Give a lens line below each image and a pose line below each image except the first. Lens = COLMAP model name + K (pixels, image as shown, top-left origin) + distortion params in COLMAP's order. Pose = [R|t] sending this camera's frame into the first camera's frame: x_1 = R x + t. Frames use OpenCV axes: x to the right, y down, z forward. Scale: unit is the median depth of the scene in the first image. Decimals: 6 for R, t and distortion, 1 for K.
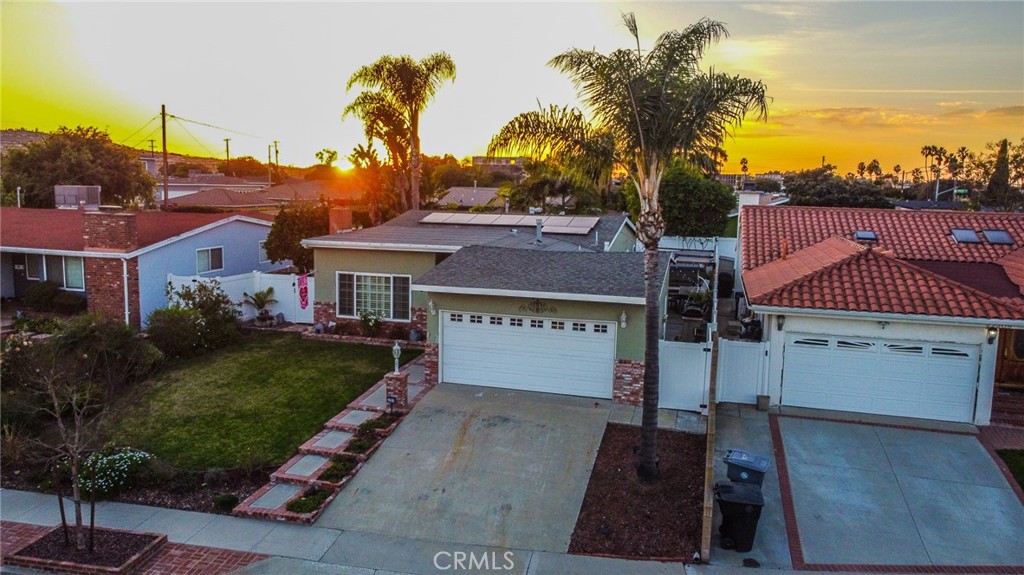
lens RADIAL K [[774.3, 0, 512.0], [0, 774.3, 287.5], [0, 0, 1]] dist [-0.007383, -0.002105]
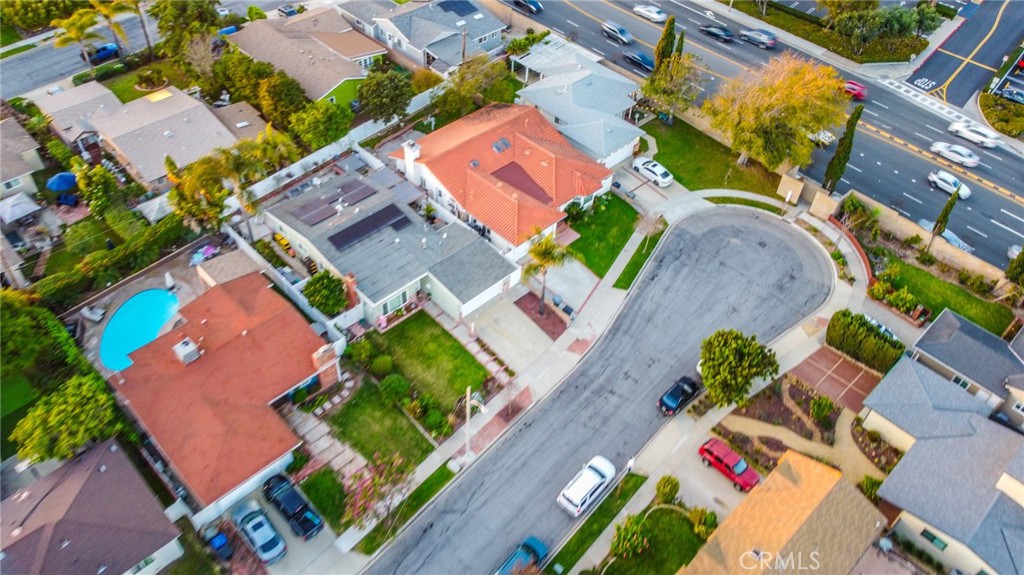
lens RADIAL K [[768.7, 0, 506.2], [0, 768.7, 286.1], [0, 0, 1]] dist [-0.010826, -0.001612]
pose [[0.515742, -0.605460, 0.606159, -1.925315], [0.100131, 0.745263, 0.659209, -2.151966], [-0.850872, -0.279287, 0.444989, -0.531482]]
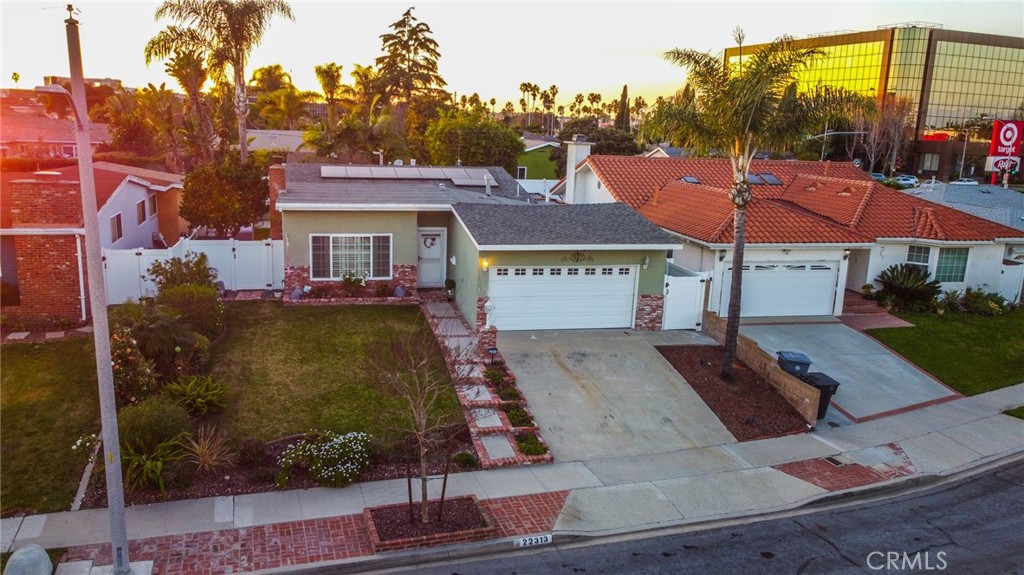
lens RADIAL K [[768.7, 0, 506.2], [0, 768.7, 286.1], [0, 0, 1]] dist [-0.010826, -0.001612]
pose [[0.876379, -0.091984, 0.472756, -0.624835], [0.048398, 0.993443, 0.103576, -0.058087], [-0.479183, -0.067891, 0.875085, 0.033082]]
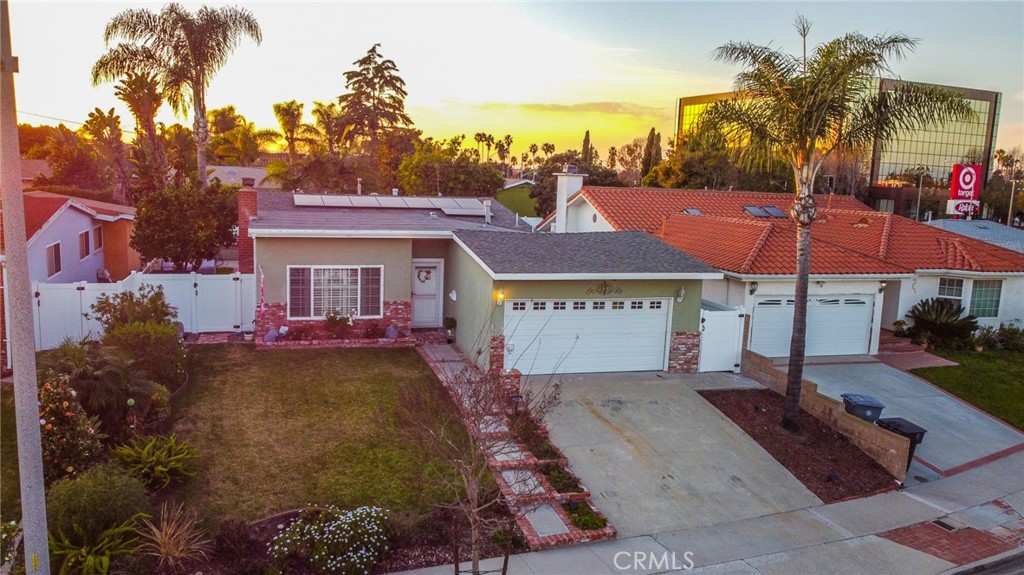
lens RADIAL K [[768.7, 0, 506.2], [0, 768.7, 286.1], [0, 0, 1]] dist [-0.010826, -0.001612]
pose [[0.843923, -0.066514, 0.532324, -0.620091], [0.052703, 0.997763, 0.041117, -0.026712], [-0.533869, -0.006644, 0.845541, 0.223756]]
